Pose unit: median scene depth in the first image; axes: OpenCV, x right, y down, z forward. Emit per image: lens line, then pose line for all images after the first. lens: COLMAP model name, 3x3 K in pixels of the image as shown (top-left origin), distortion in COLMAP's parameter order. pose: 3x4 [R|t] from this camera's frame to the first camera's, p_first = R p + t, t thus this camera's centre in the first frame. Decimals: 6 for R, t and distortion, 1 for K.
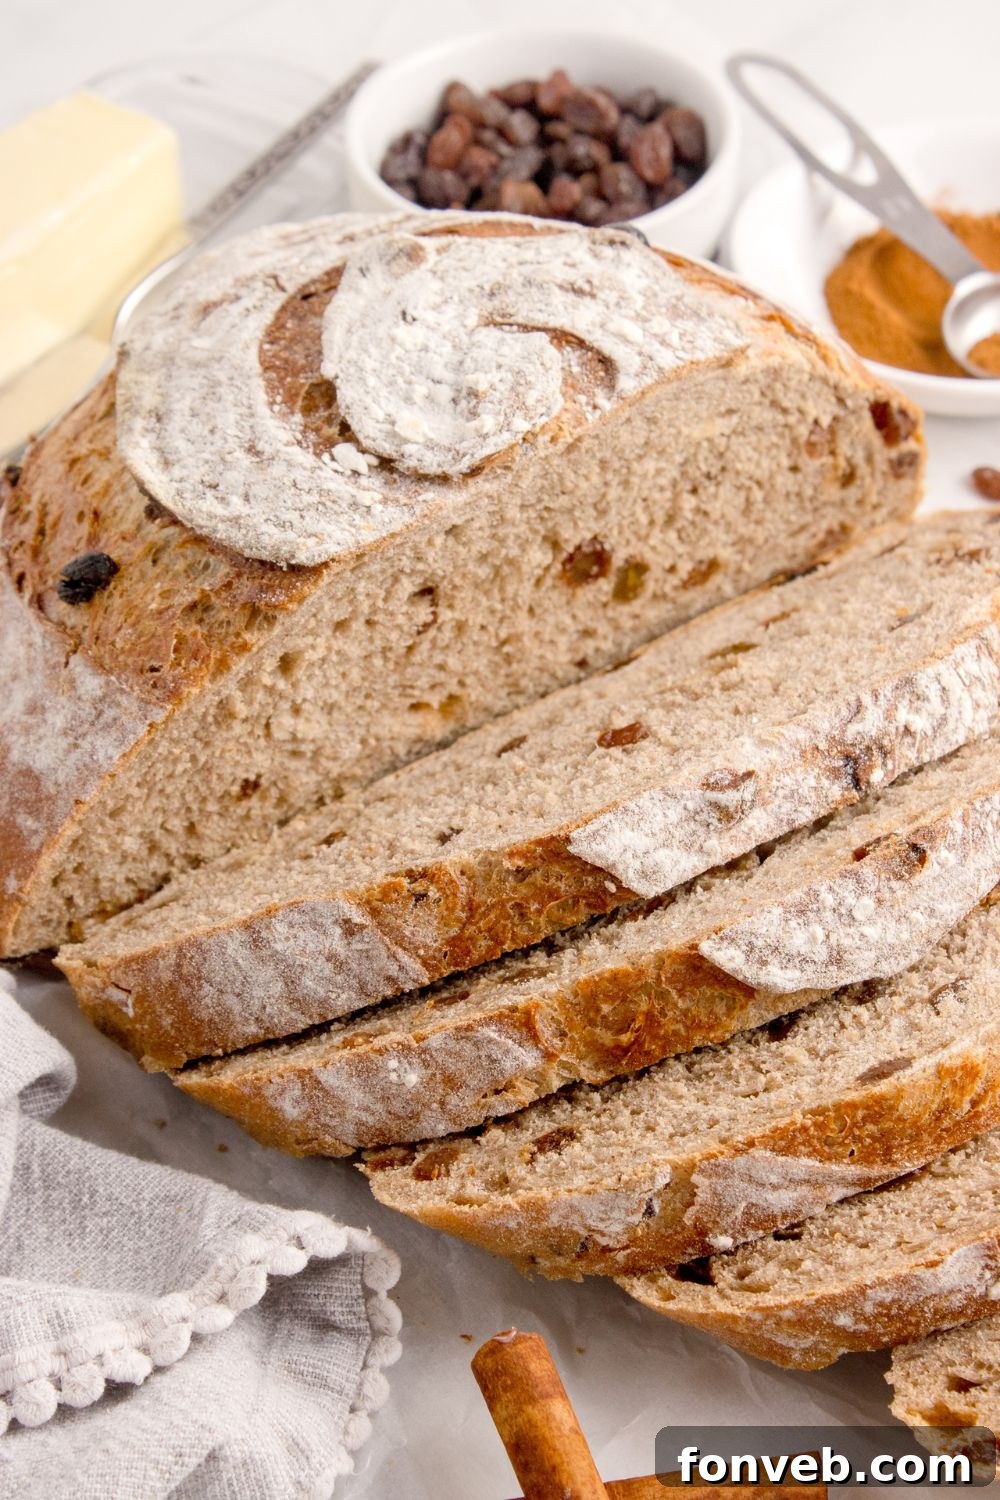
lens RADIAL K [[3356.7, 0, 523.9], [0, 3356.7, 765.8], [0, 0, 1]] dist [0.092958, 0.068120]
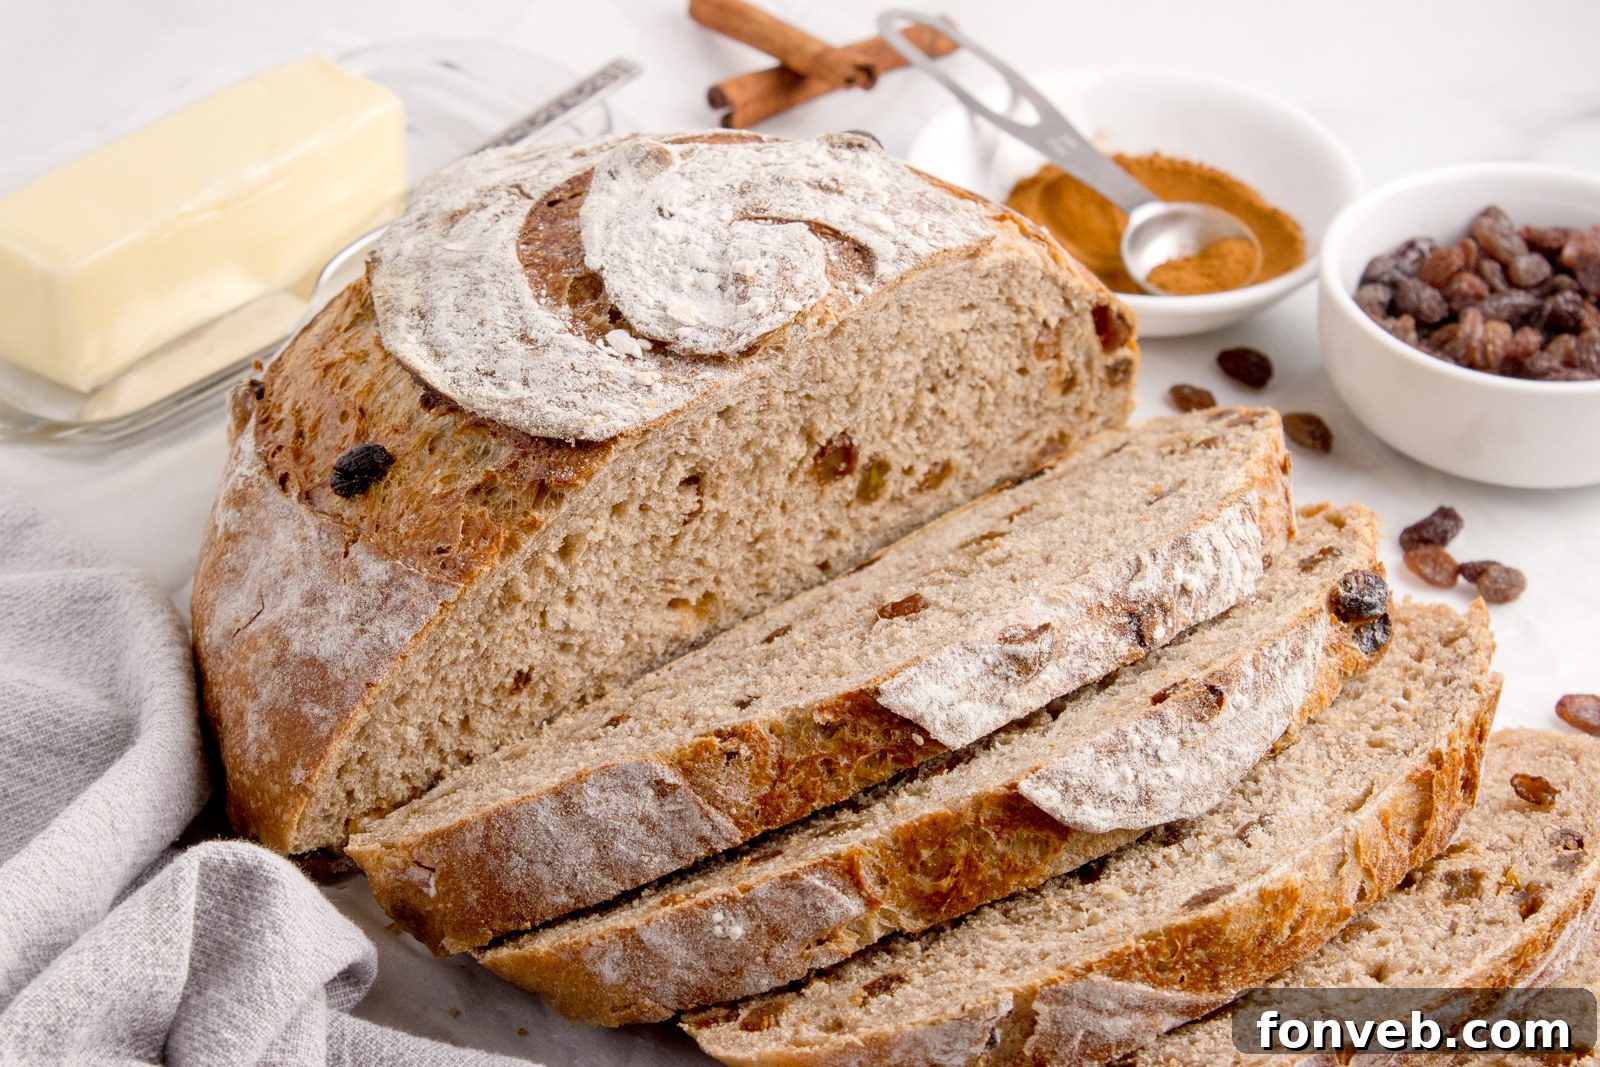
lens RADIAL K [[3580.5, 0, 800.0], [0, 3580.5, 533.5], [0, 0, 1]] dist [0.092958, 0.068120]
pose [[0.993956, -0.027942, 0.106161, -0.122028], [0.039828, 0.992962, -0.111539, 0.093222], [-0.102297, 0.115093, 0.988073, -0.069439]]
